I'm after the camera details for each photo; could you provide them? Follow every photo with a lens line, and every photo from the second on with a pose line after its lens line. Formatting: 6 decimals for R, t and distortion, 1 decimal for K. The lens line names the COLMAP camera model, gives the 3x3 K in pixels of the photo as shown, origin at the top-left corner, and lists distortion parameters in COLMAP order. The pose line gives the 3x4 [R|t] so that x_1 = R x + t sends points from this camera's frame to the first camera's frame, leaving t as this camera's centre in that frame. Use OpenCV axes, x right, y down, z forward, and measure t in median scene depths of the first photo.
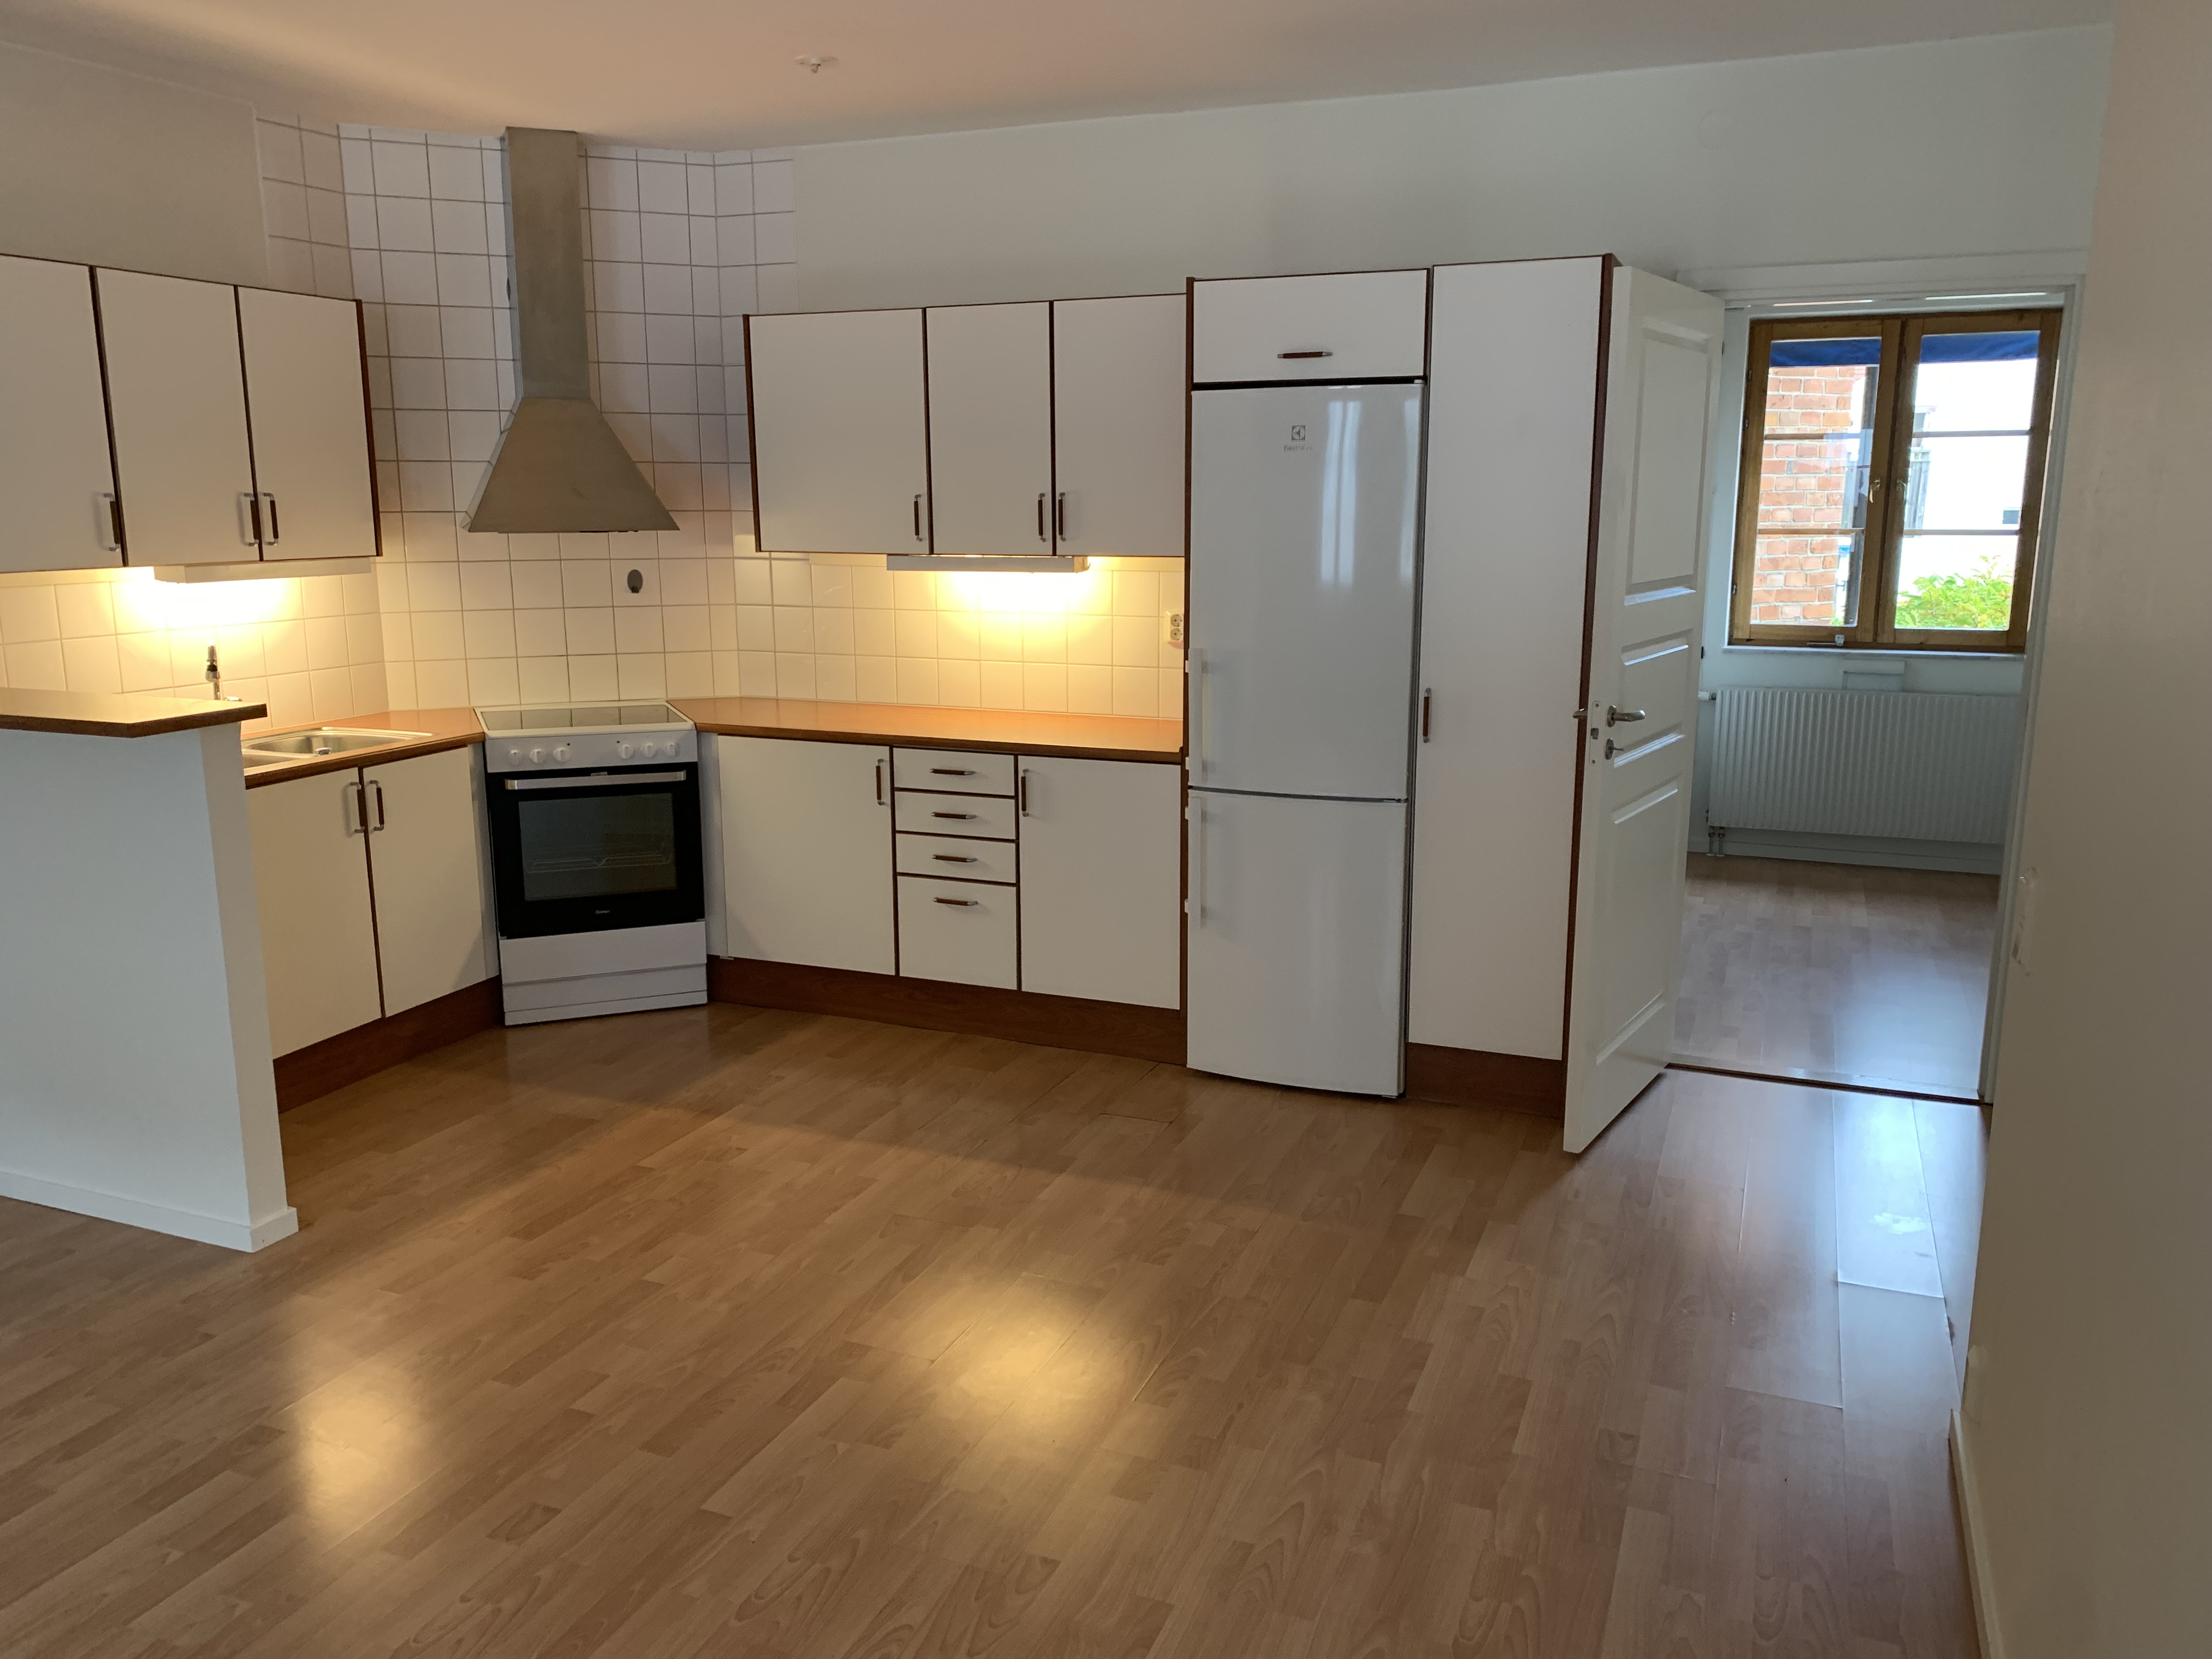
lens RADIAL K [[1671.3, 0, 1109.8], [0, 1671.3, 826.0], [0, 0, 1]] dist [0.031902, -0.008849]
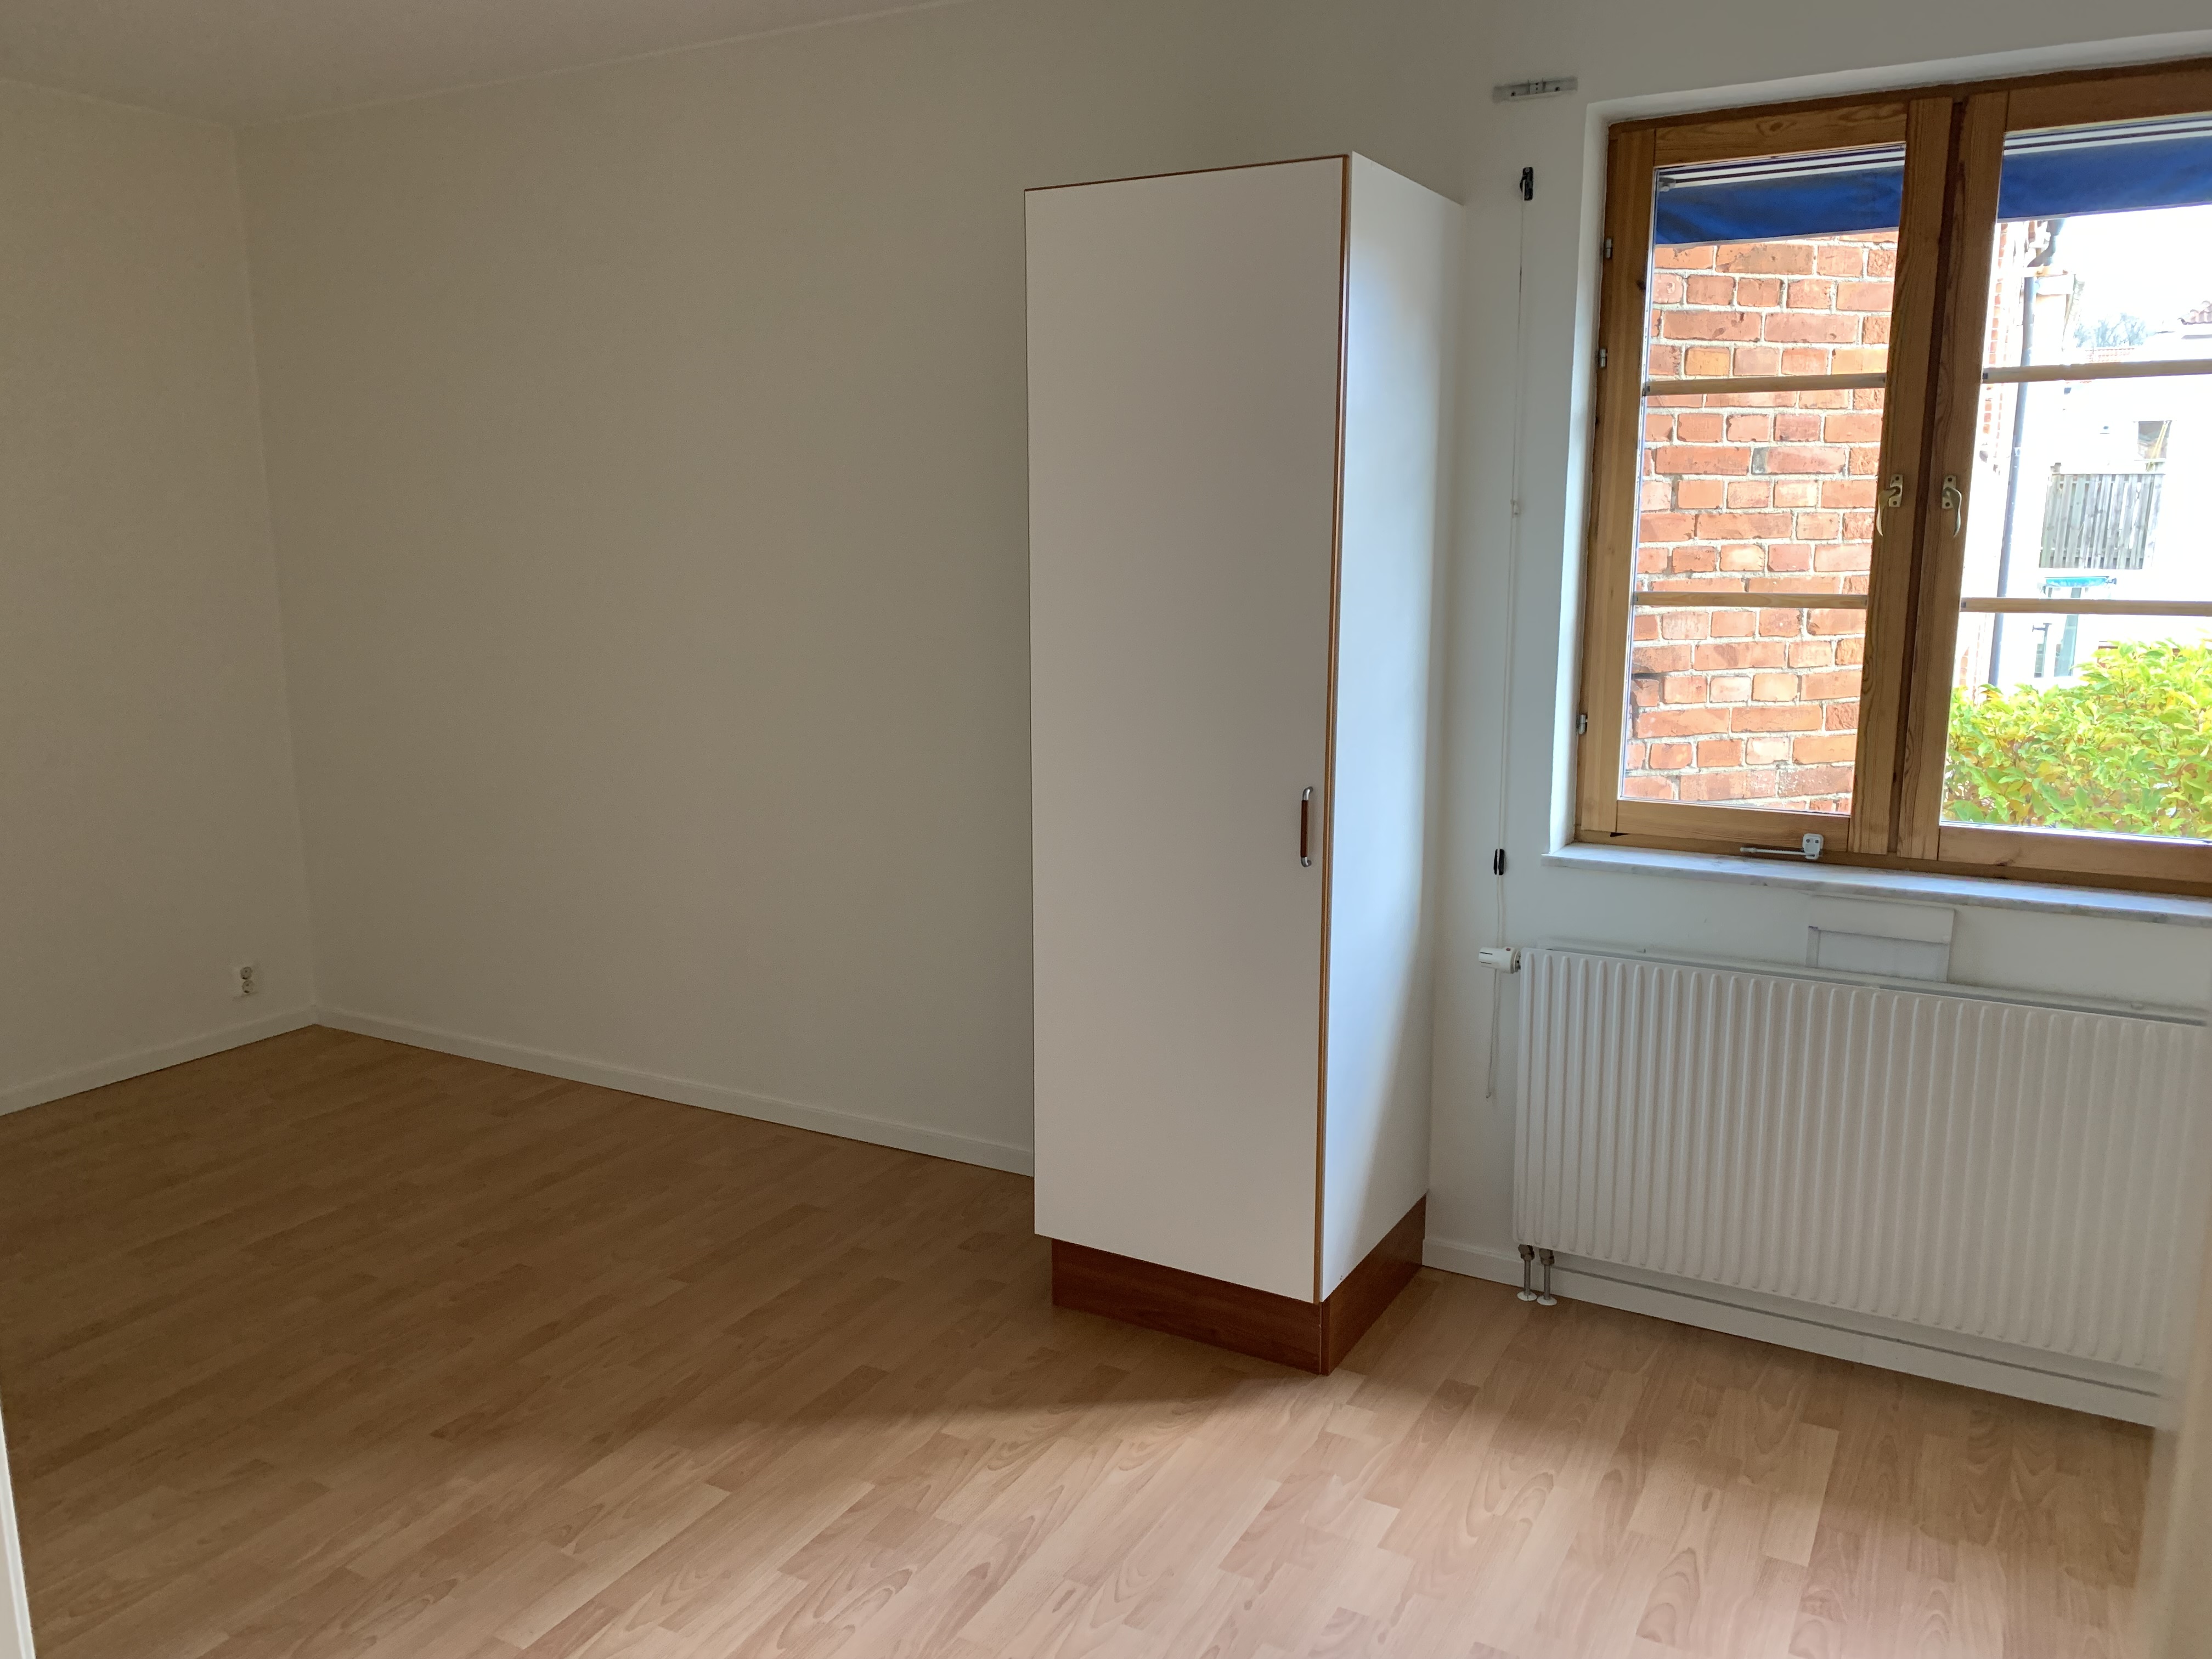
lens RADIAL K [[1671.3, 0, 1096.5], [0, 1671.3, 825.7], [0, 0, 1]] dist [0.031902, -0.008849]
pose [[0.992817, 0.021938, -0.117617, 0.298004], [-0.023318, 0.999674, -0.010368, -0.106545], [0.117351, 0.013037, 0.993005, 0.536897]]
